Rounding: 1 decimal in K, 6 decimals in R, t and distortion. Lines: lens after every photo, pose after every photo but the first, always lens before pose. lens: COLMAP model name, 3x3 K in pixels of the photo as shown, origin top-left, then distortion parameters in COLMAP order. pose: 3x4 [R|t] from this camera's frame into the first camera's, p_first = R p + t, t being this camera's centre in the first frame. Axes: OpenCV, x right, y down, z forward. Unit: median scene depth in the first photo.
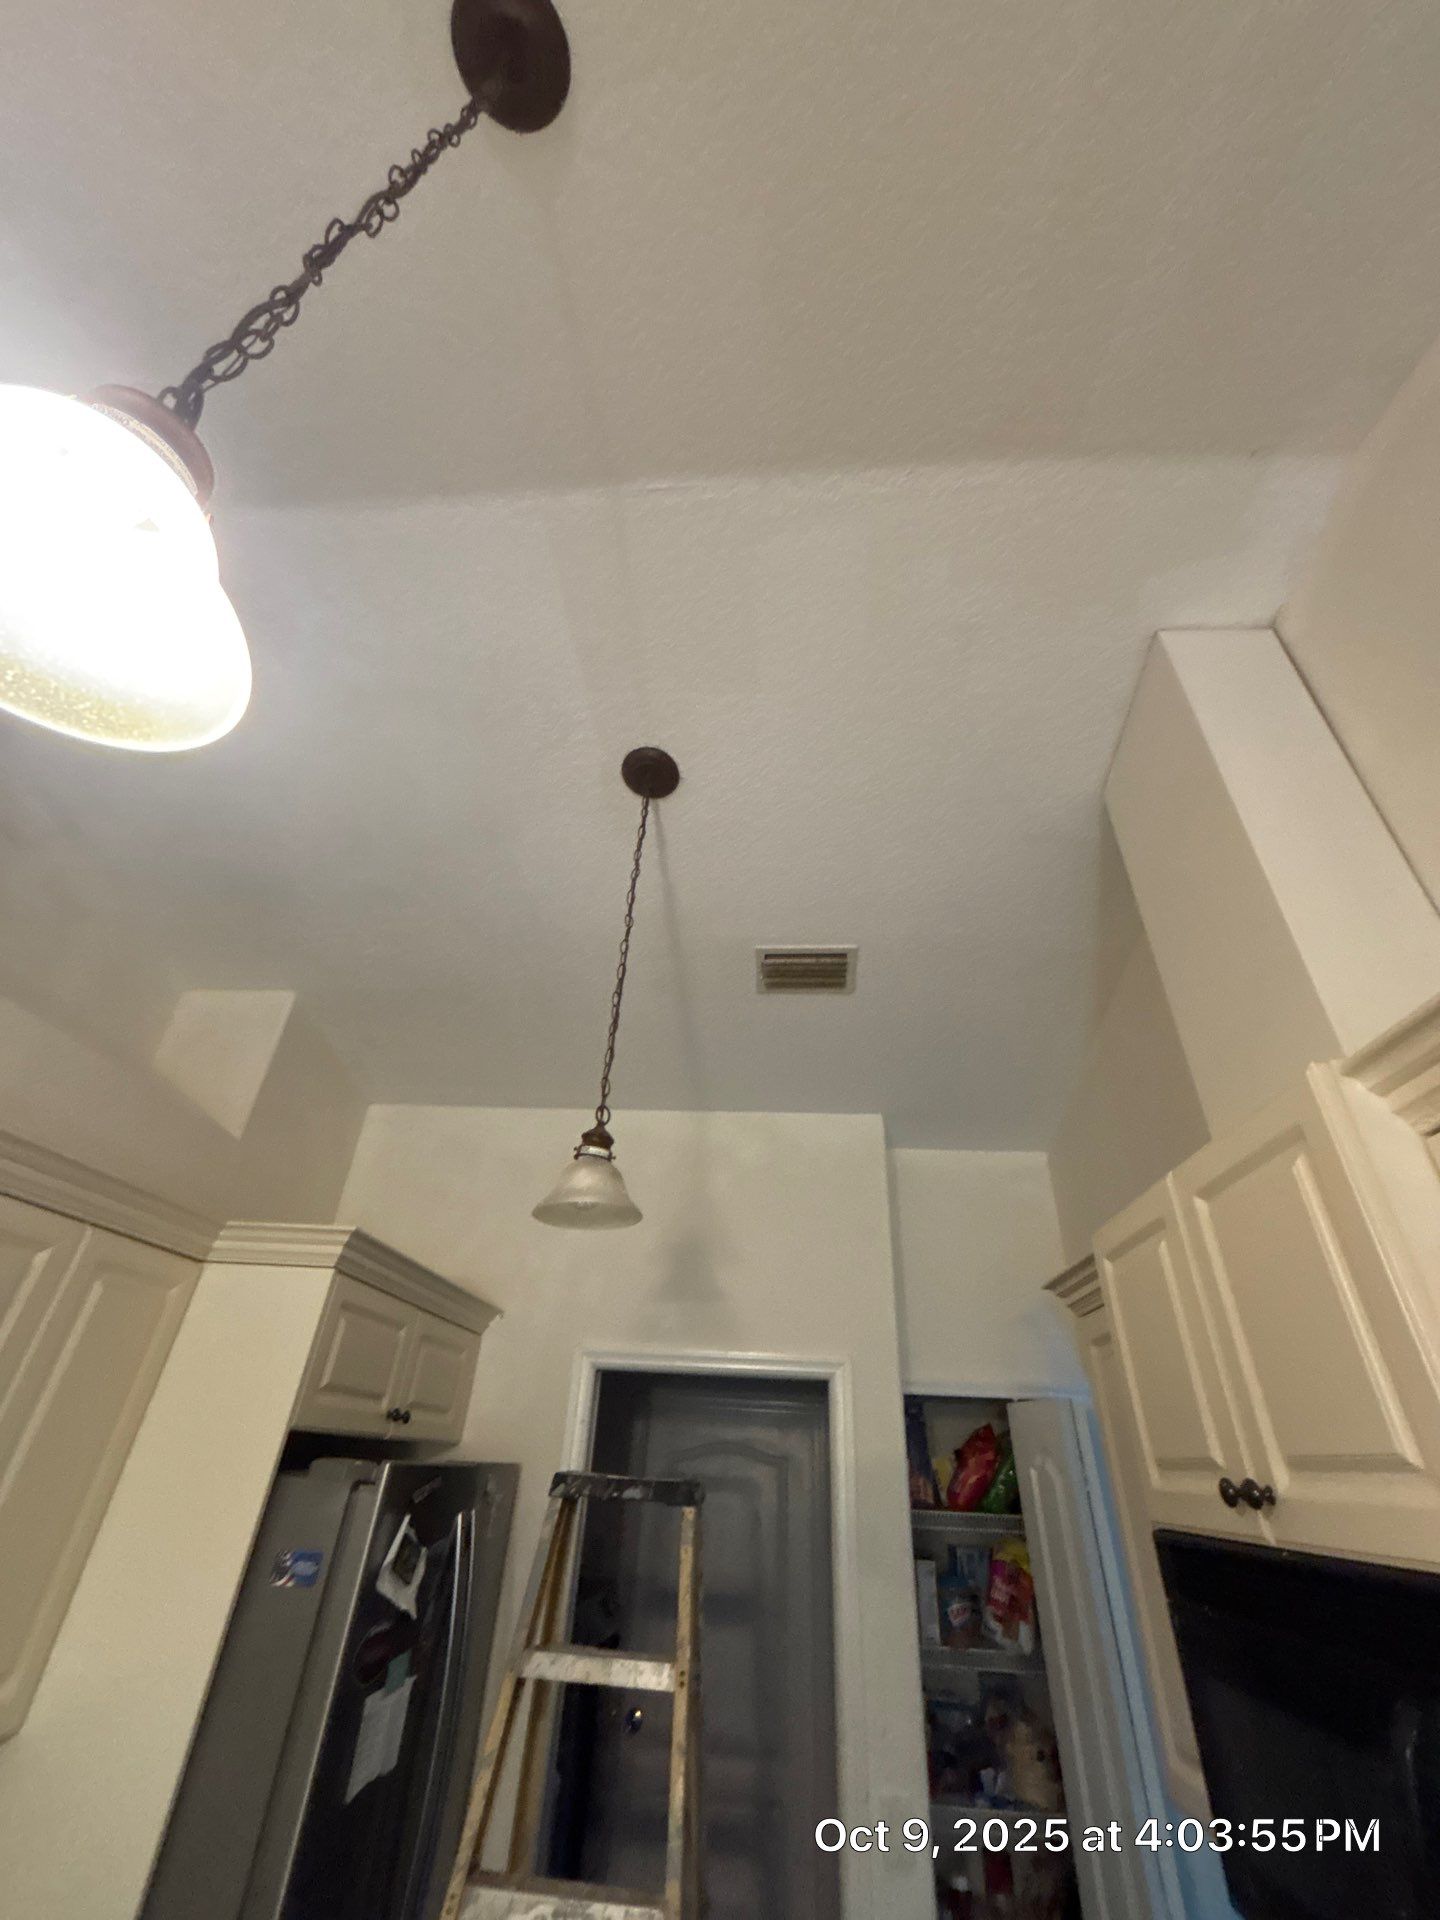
lens RADIAL K [[781.1, 0, 720.0], [0, 781.1, 960.0], [0, 0, 1]] dist [0.019863, -0.008879]
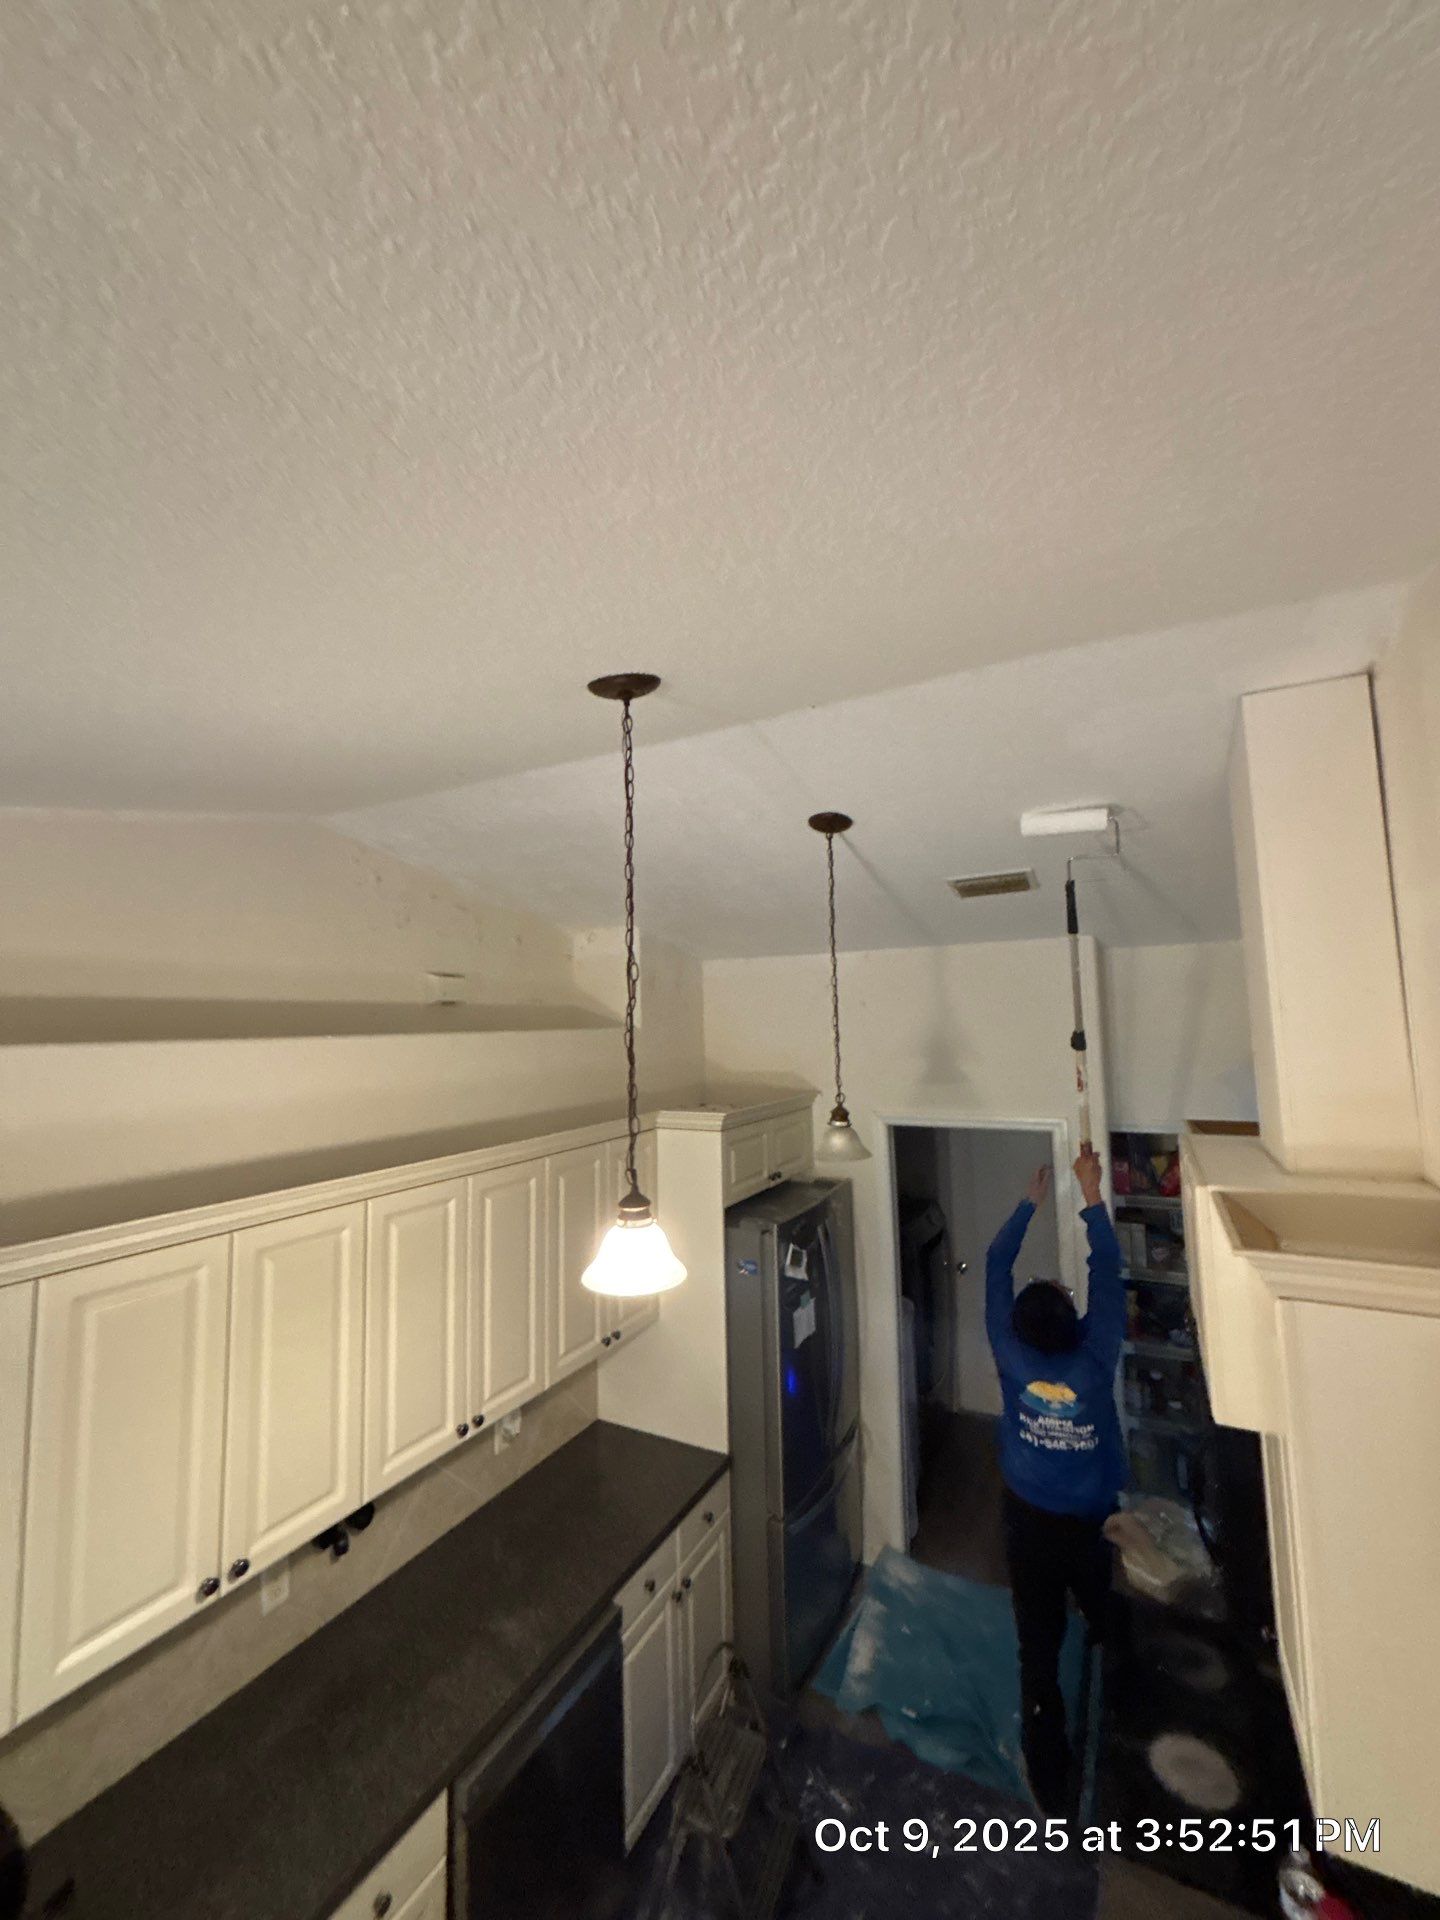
lens RADIAL K [[784.8, 0, 720.0], [0, 784.8, 960.0], [0, 0, 1]] dist [0.010013, 0.000125]
pose [[0.910234, -0.104598, -0.400667, 0.293325], [0.282427, 0.864418, 0.415953, -0.755023], [0.302836, -0.491773, 0.816364, -0.294102]]
